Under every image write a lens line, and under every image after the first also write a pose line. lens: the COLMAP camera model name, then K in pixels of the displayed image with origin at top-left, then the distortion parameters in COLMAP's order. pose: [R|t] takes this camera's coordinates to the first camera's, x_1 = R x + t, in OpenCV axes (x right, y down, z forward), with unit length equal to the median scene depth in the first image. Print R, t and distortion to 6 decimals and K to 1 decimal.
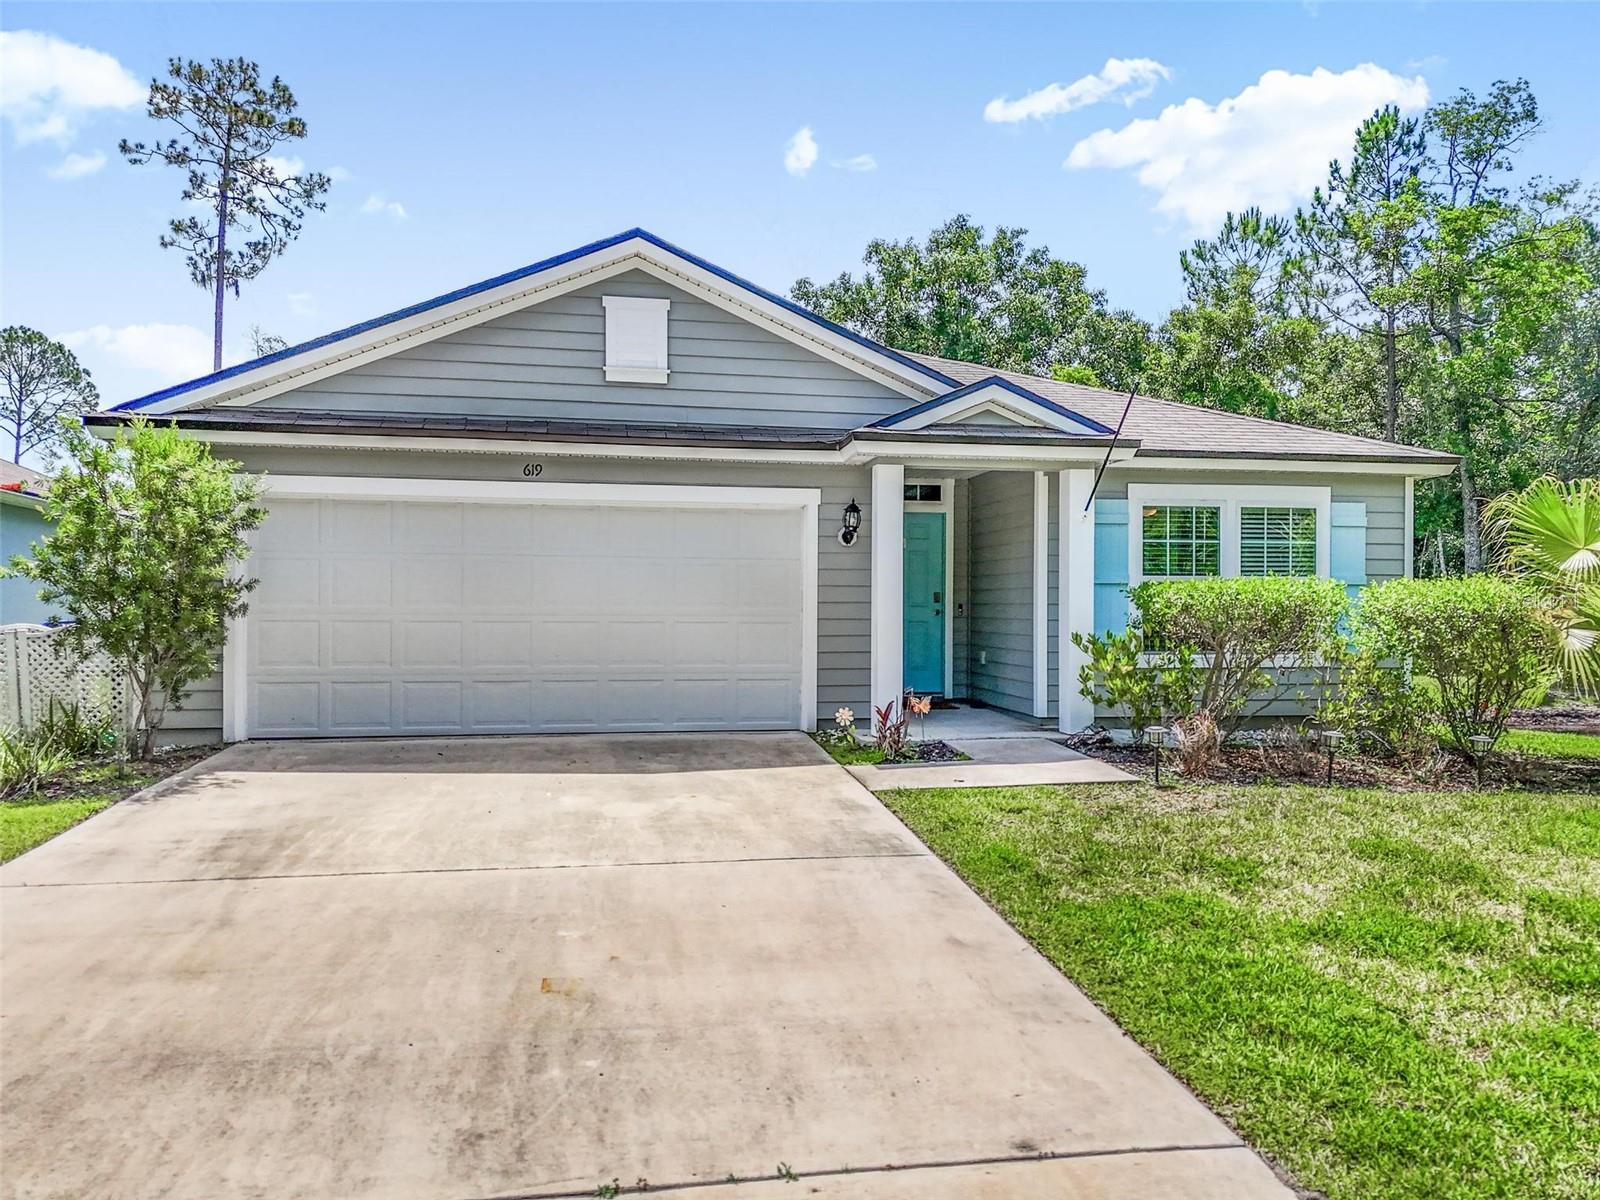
lens RADIAL K [[1170.6, 0, 800.0], [0, 1170.6, 600.0], [0, 0, 1]] dist [0.090664, -0.069033]
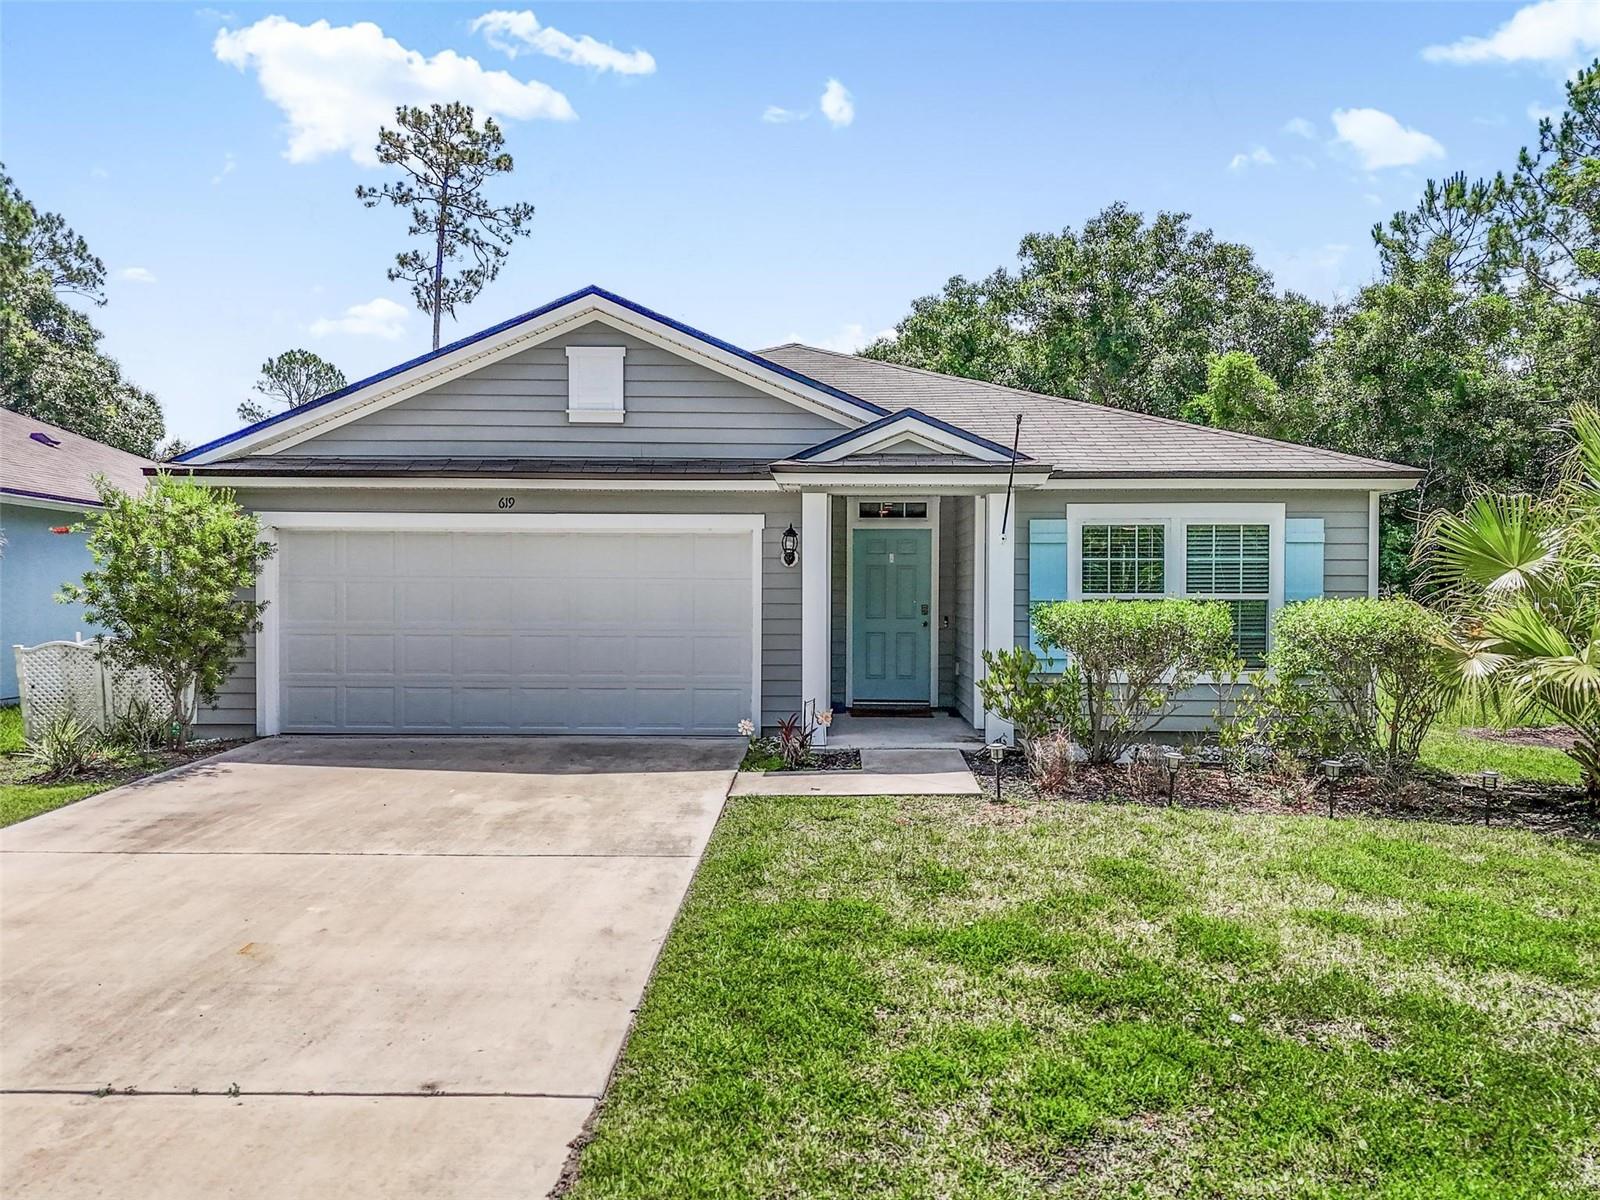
lens RADIAL K [[1172.0, 0, 800.0], [0, 1172.0, 600.0], [0, 0, 1]] dist [0.071077, -0.053435]
pose [[0.980655, 0.000819, -0.195742, 0.249495], [0.001122, 0.999951, 0.009806, -0.024920], [0.195740, -0.009836, 0.980606, -0.055910]]
